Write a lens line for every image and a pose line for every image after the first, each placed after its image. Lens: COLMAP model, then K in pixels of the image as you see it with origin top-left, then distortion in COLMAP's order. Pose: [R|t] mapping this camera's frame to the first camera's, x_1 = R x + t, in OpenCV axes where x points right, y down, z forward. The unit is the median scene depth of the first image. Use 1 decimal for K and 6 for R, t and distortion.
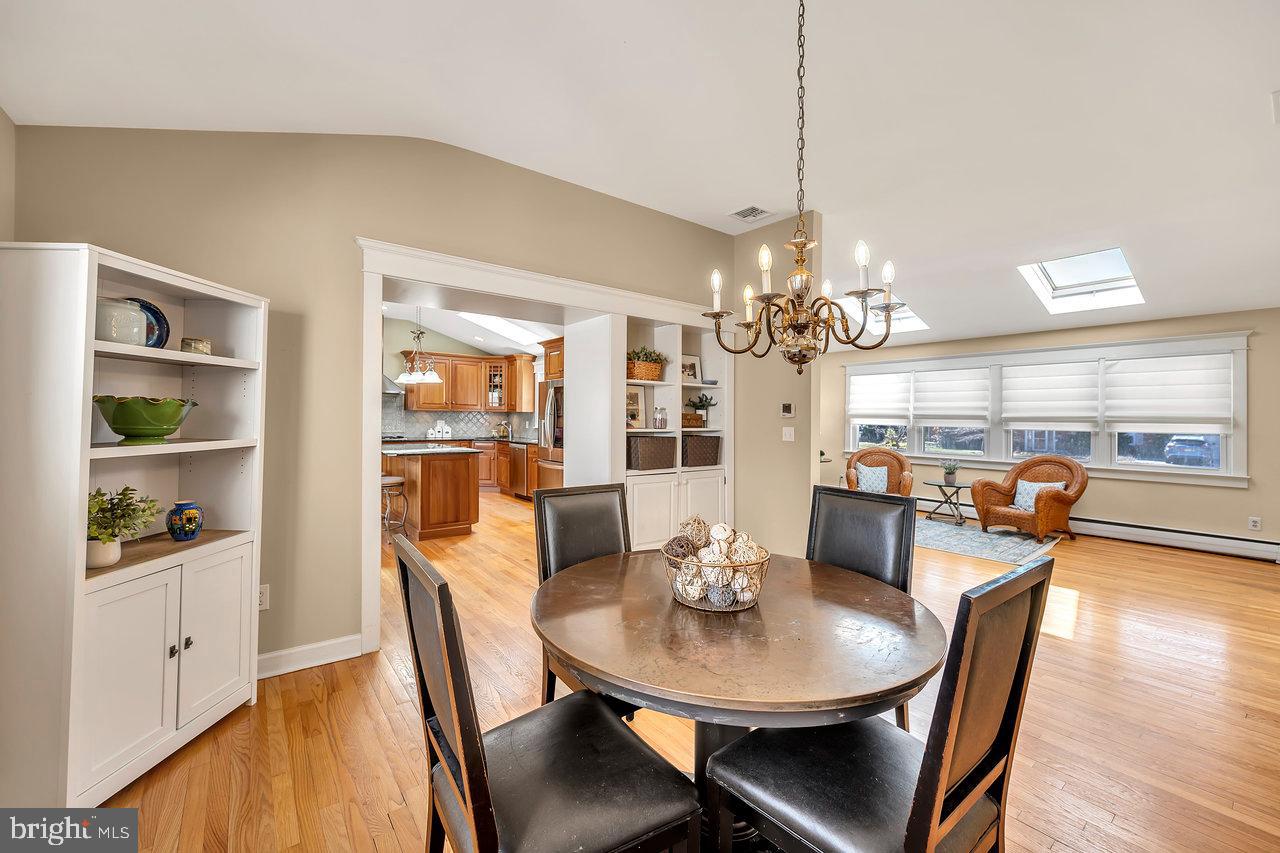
lens RADIAL K [[502.4, 0, 635.1], [0, 502.4, 404.5], [0, 0, 1]] dist [-0.001477, -0.000405]
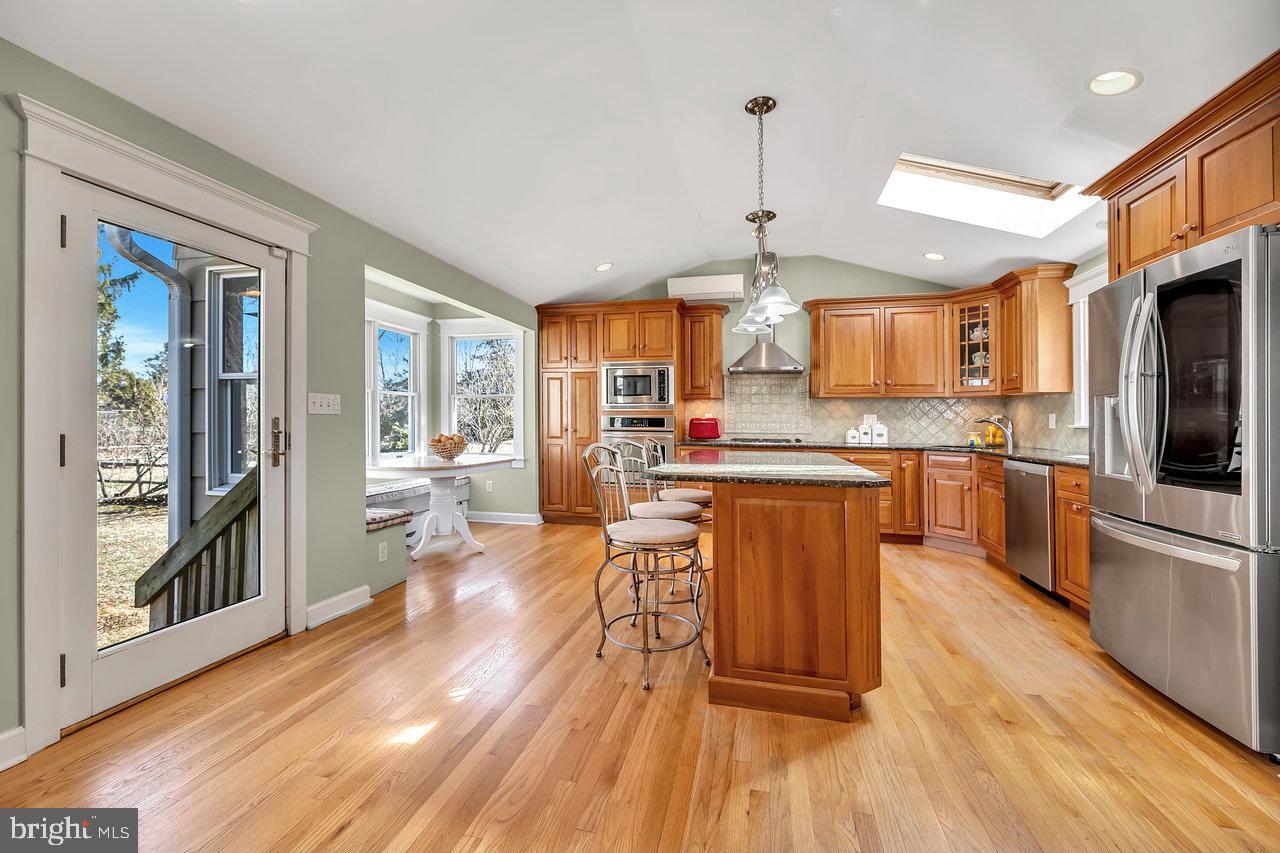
lens RADIAL K [[517.6, 0, 644.0], [0, 517.6, 414.8], [0, 0, 1]] dist [0.000282, -0.000057]
pose [[0.639448, -0.013889, -0.768709, -0.116561], [0.021650, 0.999766, -0.000054, 0.034733], [0.768530, -0.016608, 0.639599, 0.533116]]
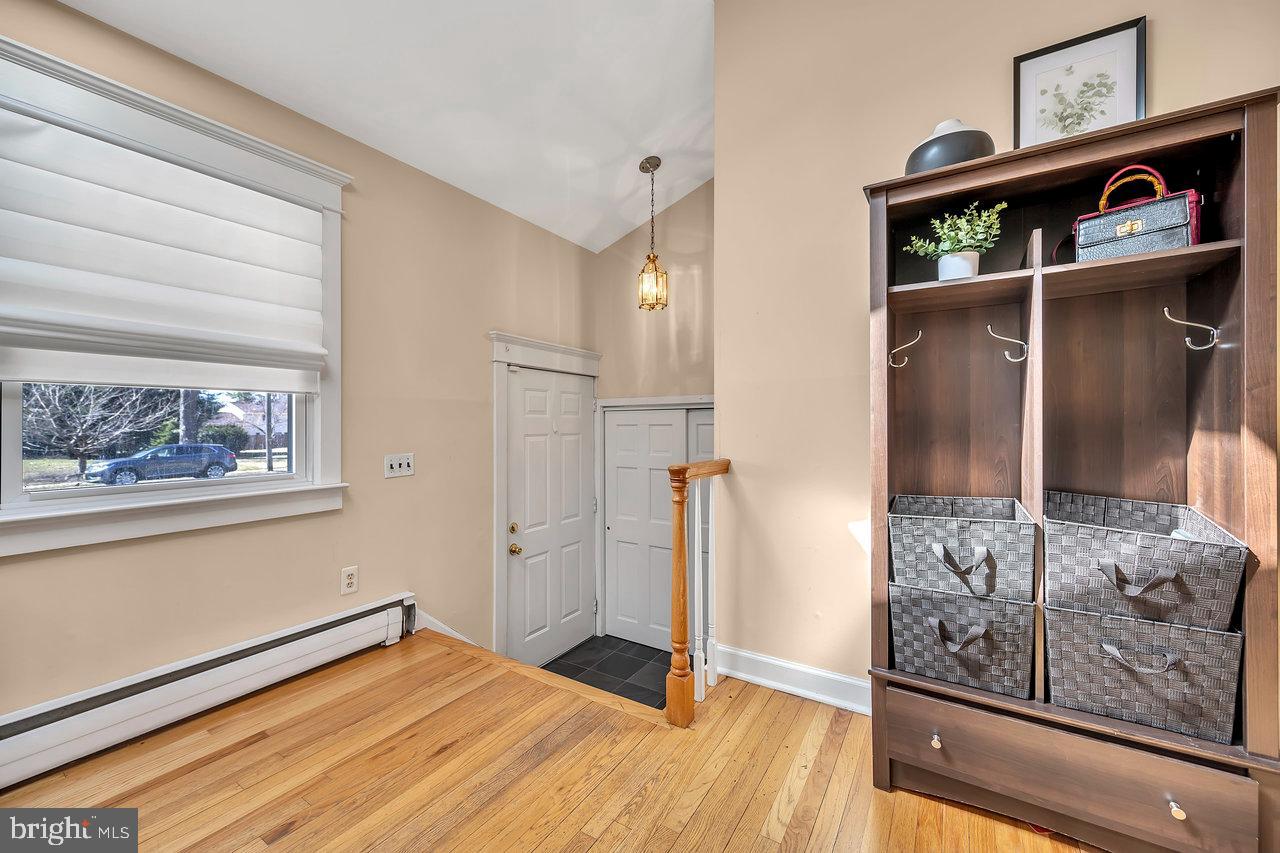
lens RADIAL K [[509.4, 0, 623.7], [0, 509.4, 425.7], [0, 0, 1]] dist [0.000034, -0.000086]
pose [[-0.330924, -0.007209, 0.943630, 0.470737], [-0.021188, 0.999775, 0.000208, 0.057324], [-0.943420, -0.019925, -0.331002, 0.626148]]
